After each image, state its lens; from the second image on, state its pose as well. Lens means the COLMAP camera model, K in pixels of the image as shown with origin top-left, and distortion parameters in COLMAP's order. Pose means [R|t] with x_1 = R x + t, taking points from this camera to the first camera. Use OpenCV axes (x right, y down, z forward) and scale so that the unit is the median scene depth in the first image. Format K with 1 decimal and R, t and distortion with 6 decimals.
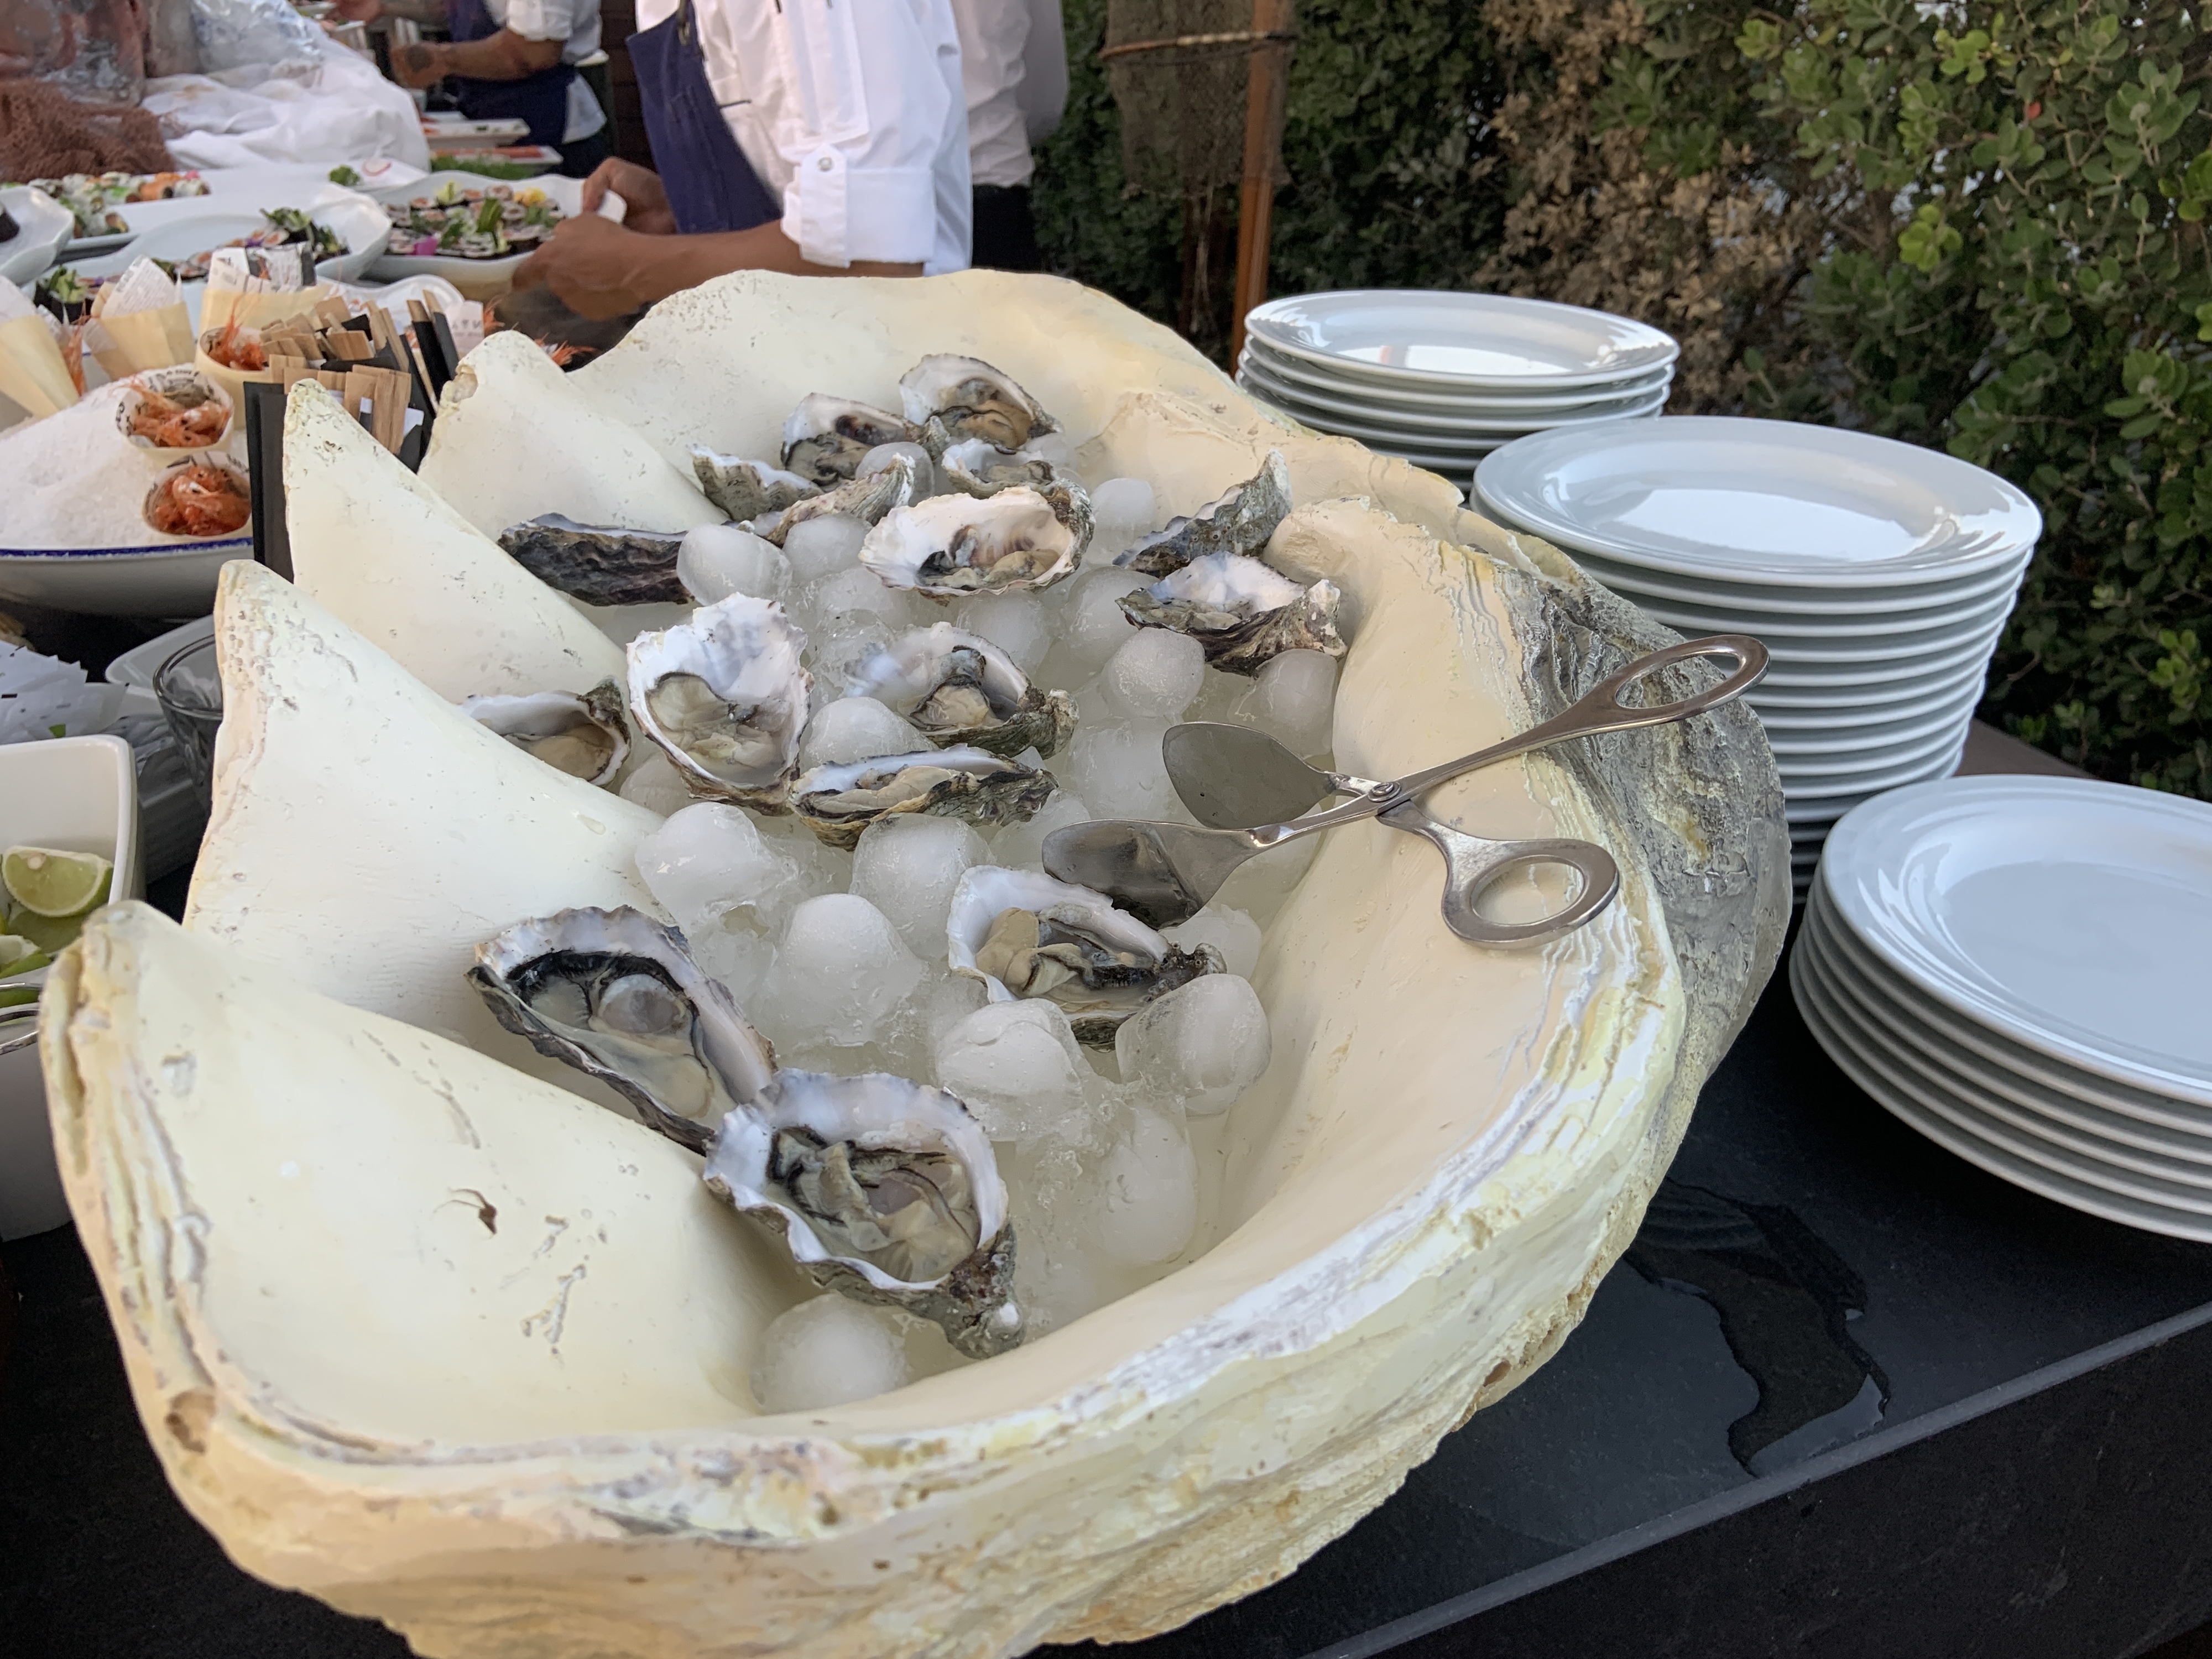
lens RADIAL K [[1648.9, 0, 1104.5], [0, 1648.9, 839.9], [0, 0, 1]] dist [0.116712, -0.129581]
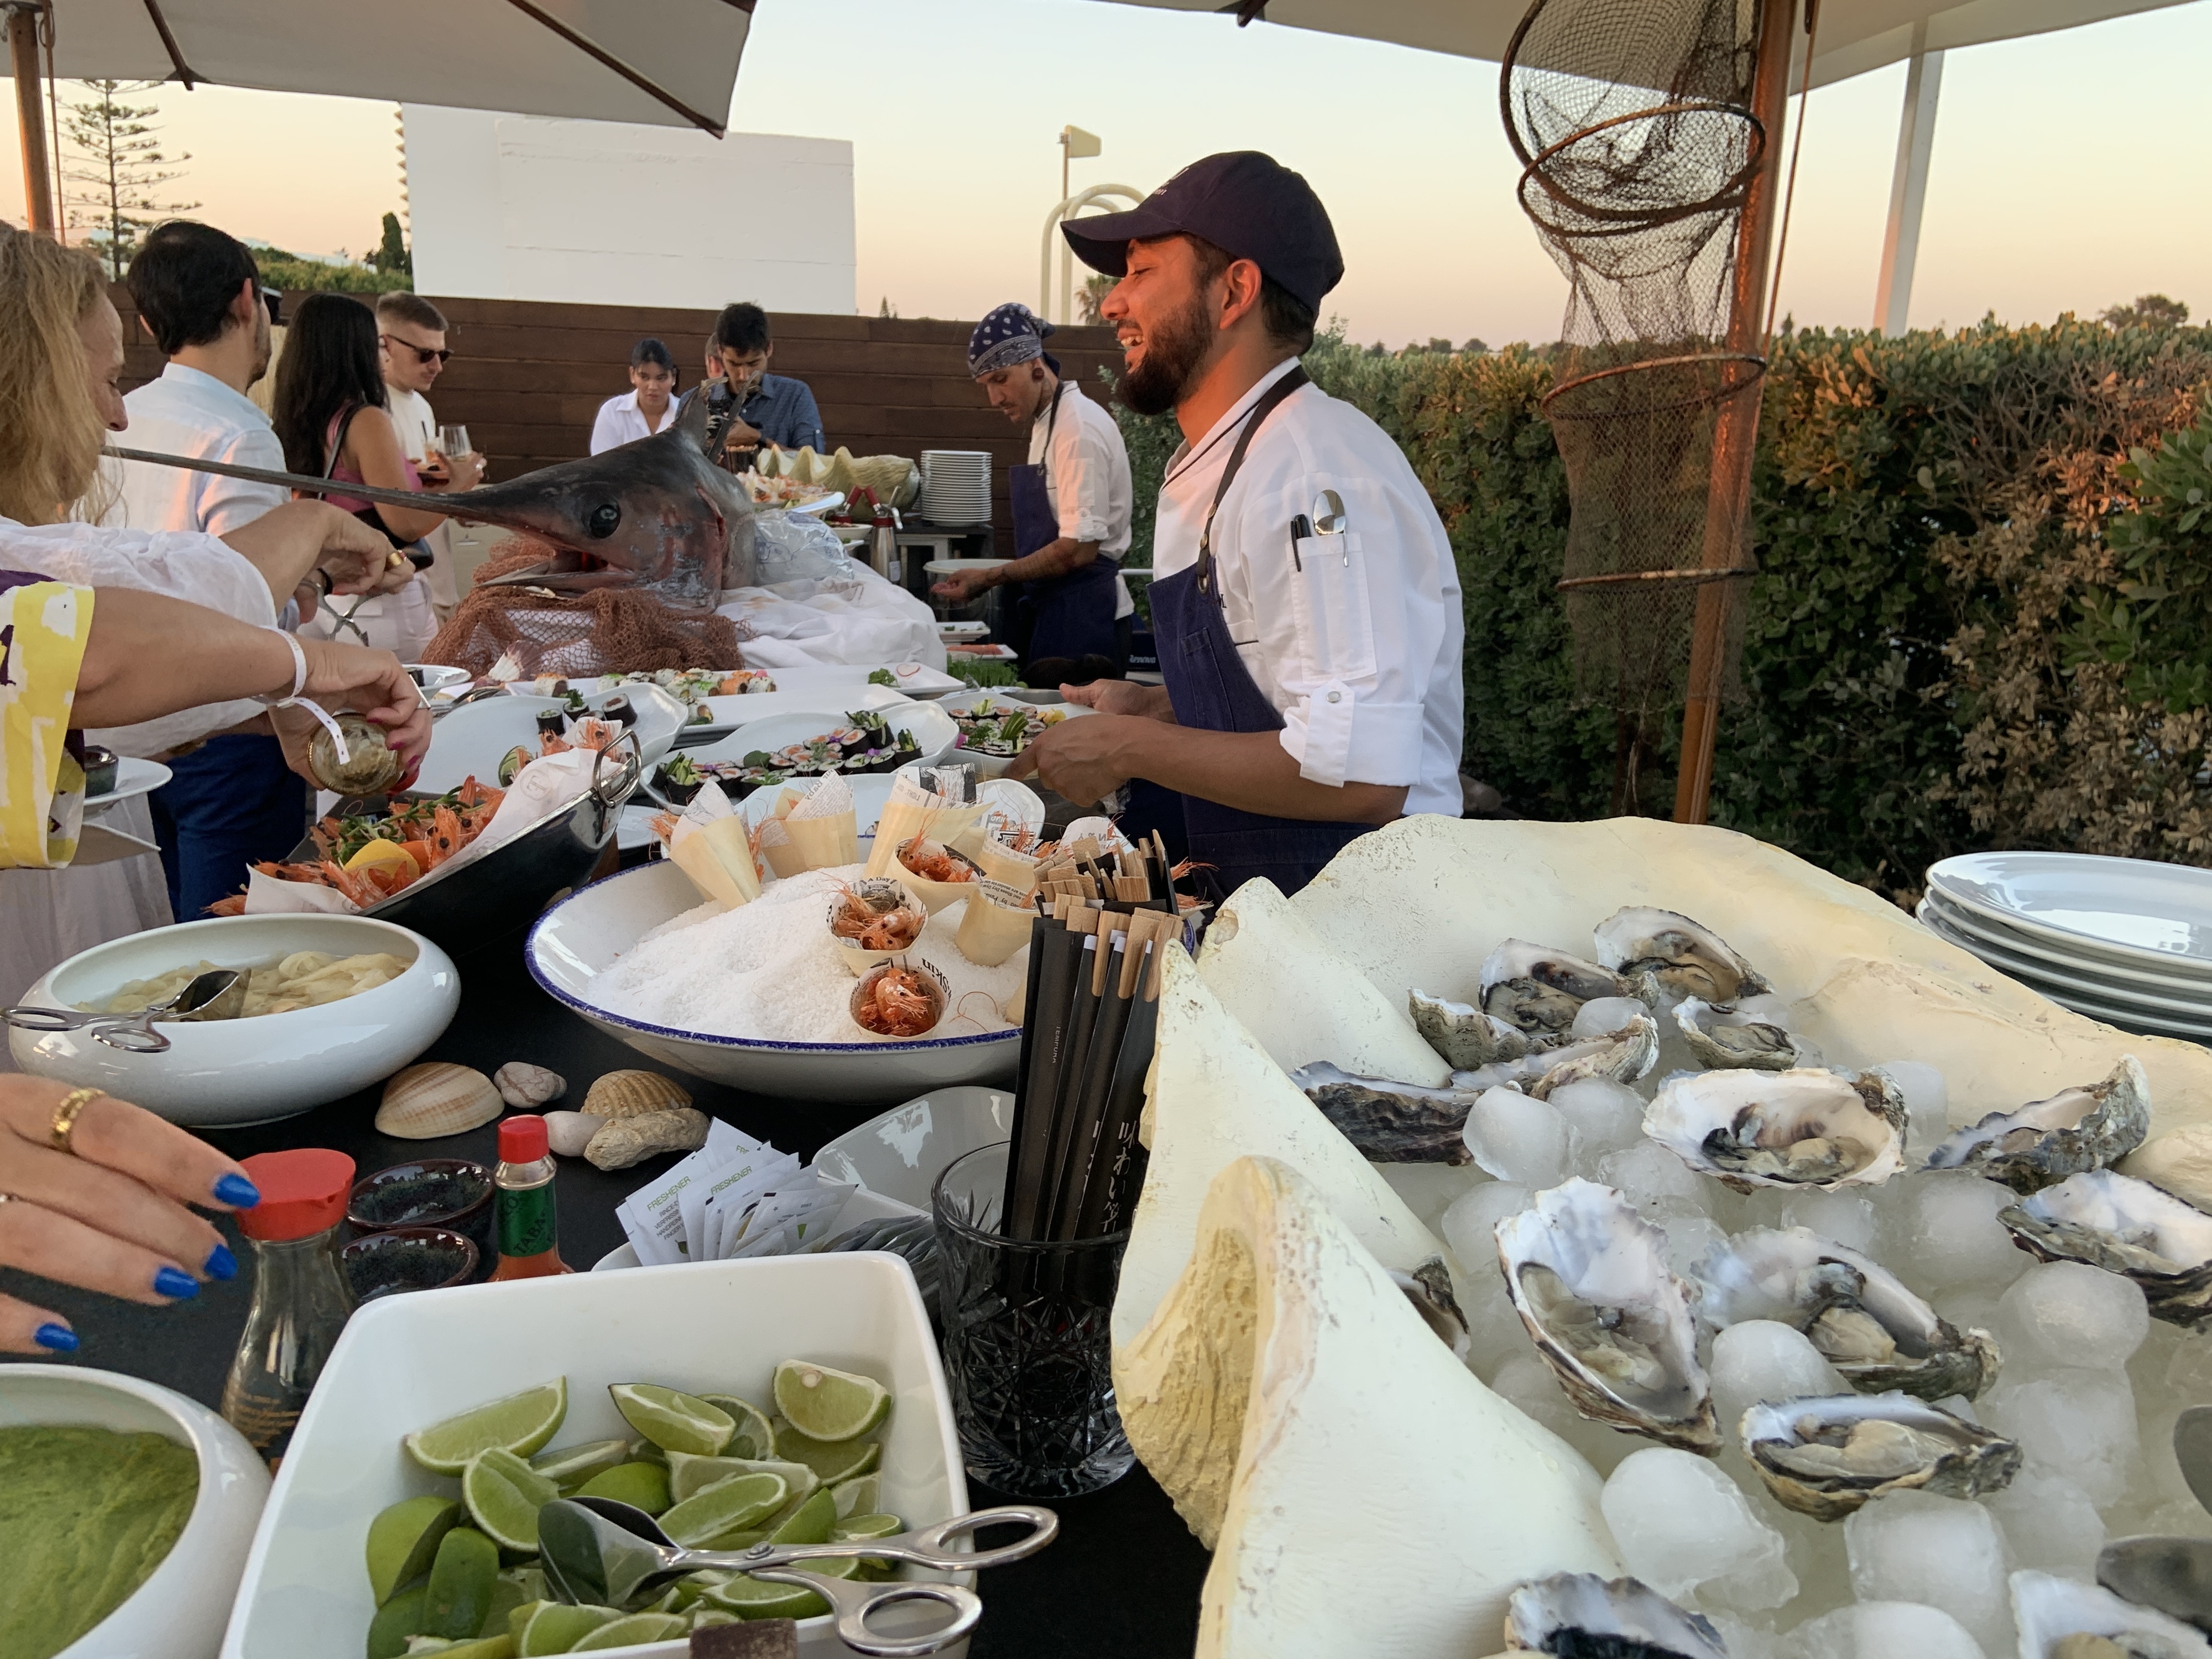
lens RADIAL K [[1648.9, 0, 1104.5], [0, 1648.9, 839.9], [0, 0, 1]] dist [0.116712, -0.129581]
pose [[0.983108, 0.051219, -0.175715, -0.103103], [-0.095520, 0.962512, -0.253863, -0.020522], [0.156125, 0.266359, 0.951145, -0.001679]]
